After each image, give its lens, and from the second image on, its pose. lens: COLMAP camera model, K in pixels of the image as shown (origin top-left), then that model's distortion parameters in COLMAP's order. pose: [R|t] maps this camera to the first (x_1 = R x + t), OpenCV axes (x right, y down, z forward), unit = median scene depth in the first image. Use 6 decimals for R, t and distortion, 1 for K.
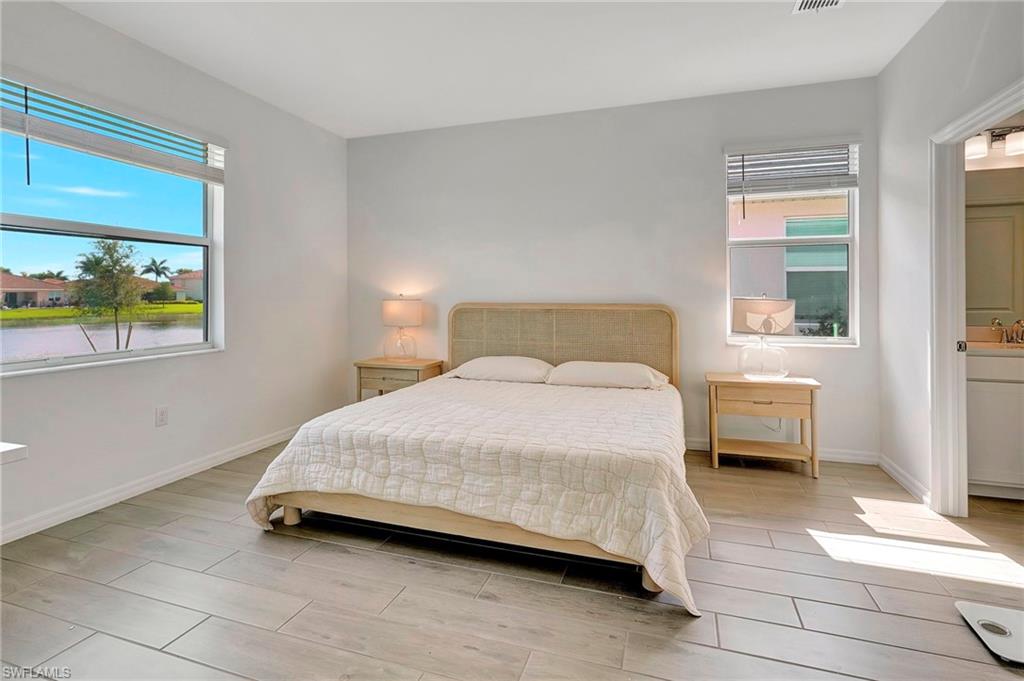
lens RADIAL K [[499.3, 0, 508.2], [0, 499.3, 301.7], [0, 0, 1]] dist [0.000925, 0.000327]
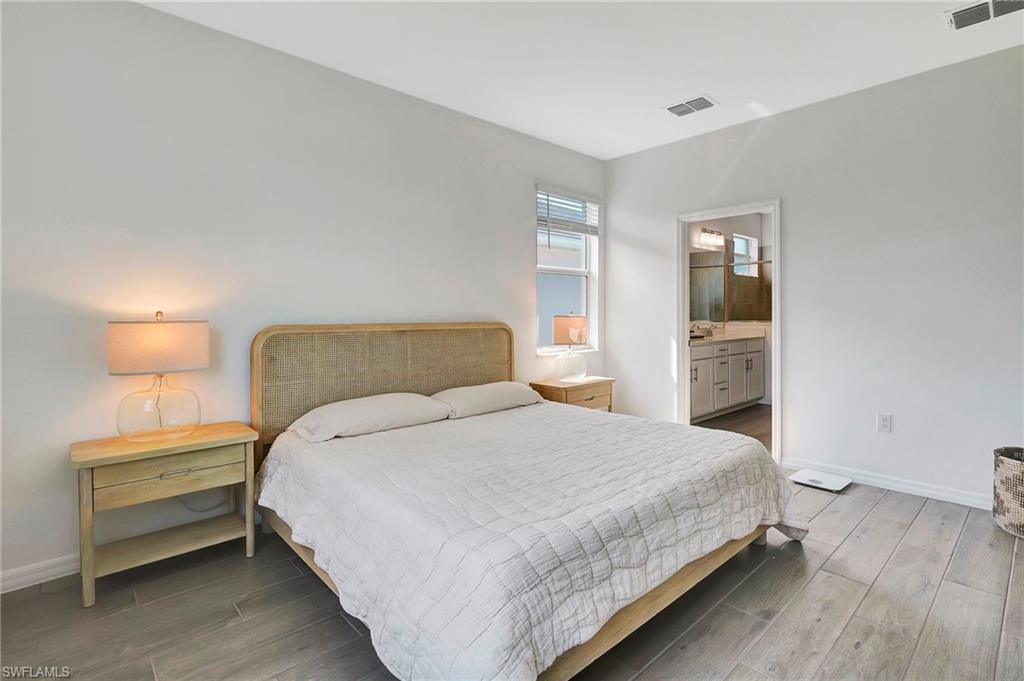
lens RADIAL K [[492.1, 0, 505.4], [0, 492.1, 319.3], [0, 0, 1]] dist [-0.000095, 0.000234]
pose [[0.486644, -0.011311, 0.873527, -0.654441], [0.014873, 0.999879, 0.004661, -0.005928], [-0.873474, 0.010723, 0.486754, 0.557344]]
